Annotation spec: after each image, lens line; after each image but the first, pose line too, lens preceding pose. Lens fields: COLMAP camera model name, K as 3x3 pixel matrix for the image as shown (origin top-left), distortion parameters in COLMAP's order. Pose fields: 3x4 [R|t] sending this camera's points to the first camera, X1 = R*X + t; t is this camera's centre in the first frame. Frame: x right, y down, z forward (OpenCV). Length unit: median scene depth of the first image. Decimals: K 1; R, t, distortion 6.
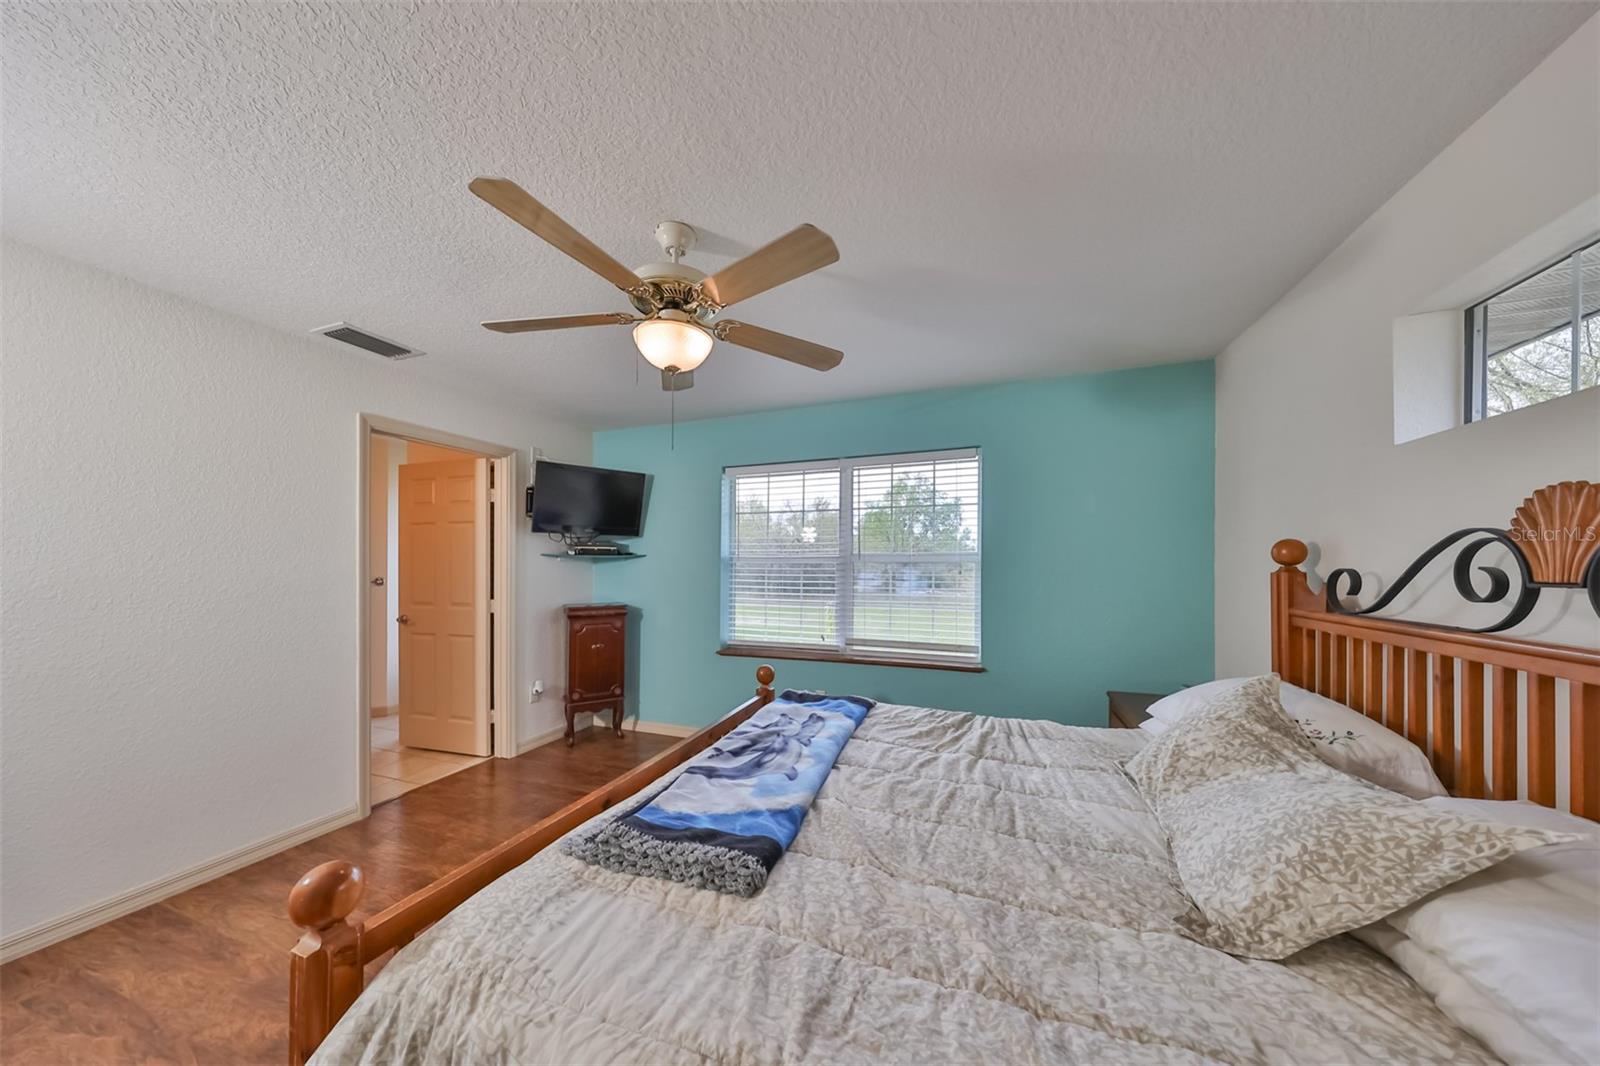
lens RADIAL K [[517.2, 0, 789.5], [0, 517.2, 566.2], [0, 0, 1]] dist [0.004618, -0.000055]
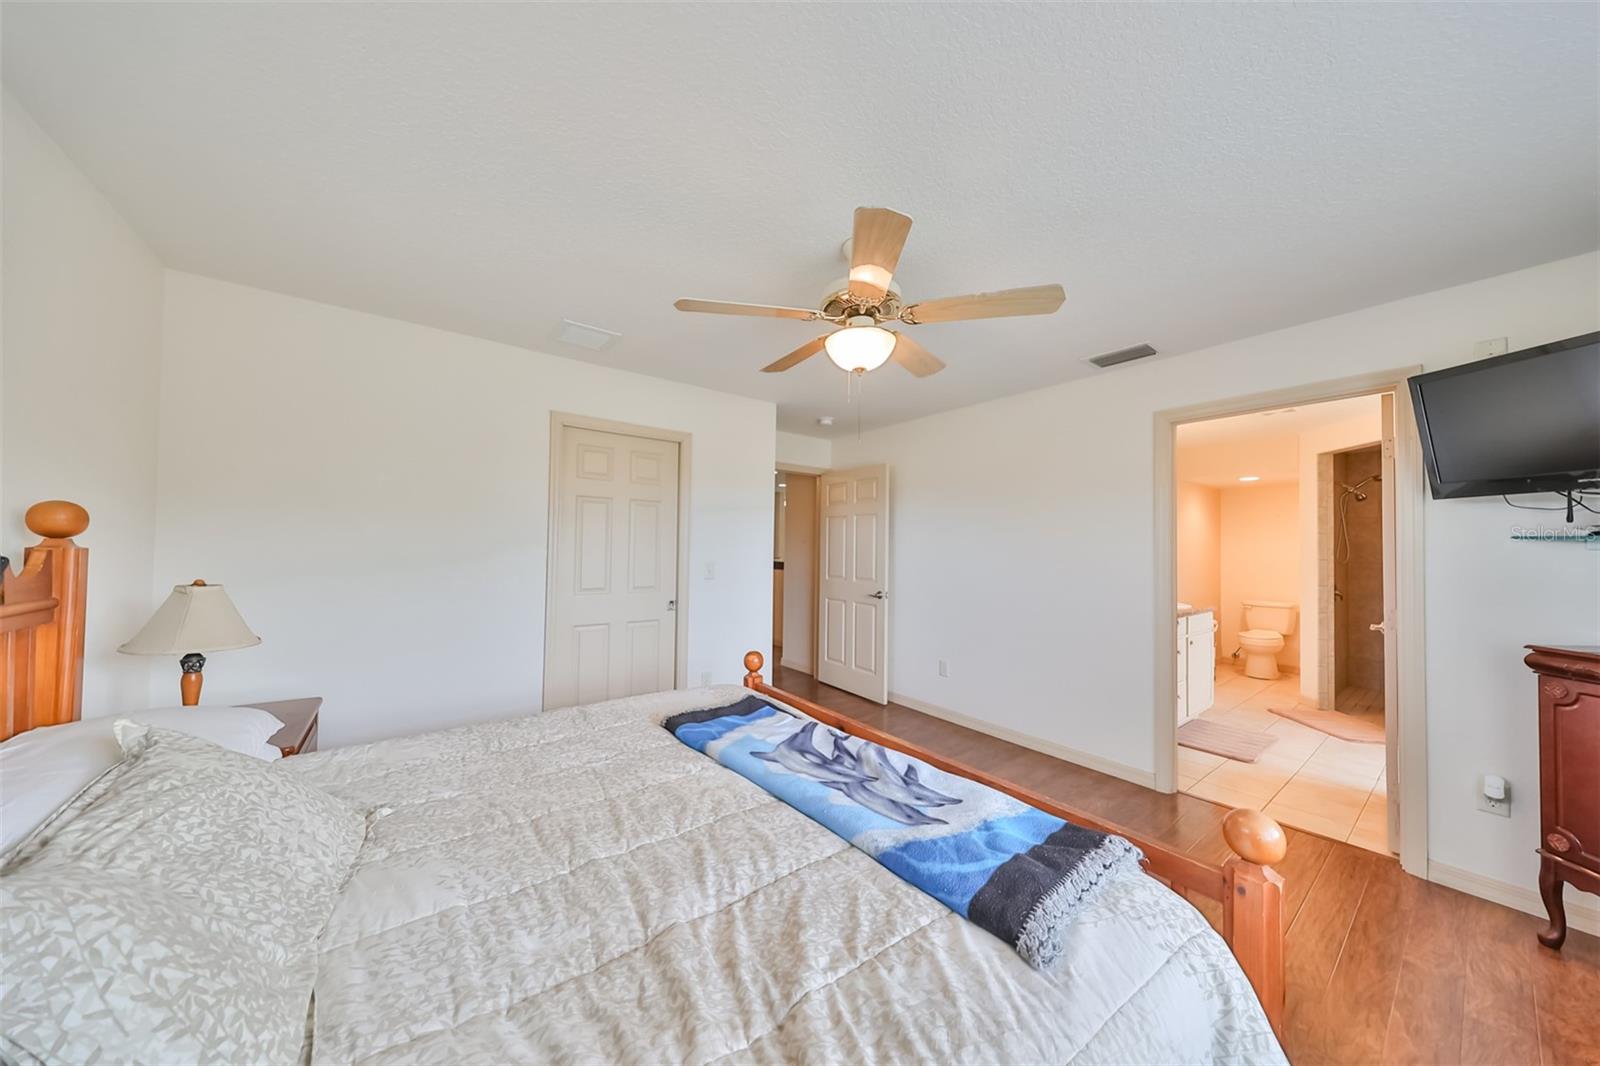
lens RADIAL K [[517.2, 0, 797.9], [0, 517.2, 534.9], [0, 0, 1]] dist [0.004618, -0.000055]
pose [[-0.532339, -0.026750, -0.846108, 0.716968], [-0.014510, 0.999642, -0.022475, -0.006155], [0.846407, 0.000313, -0.532537, 1.380934]]
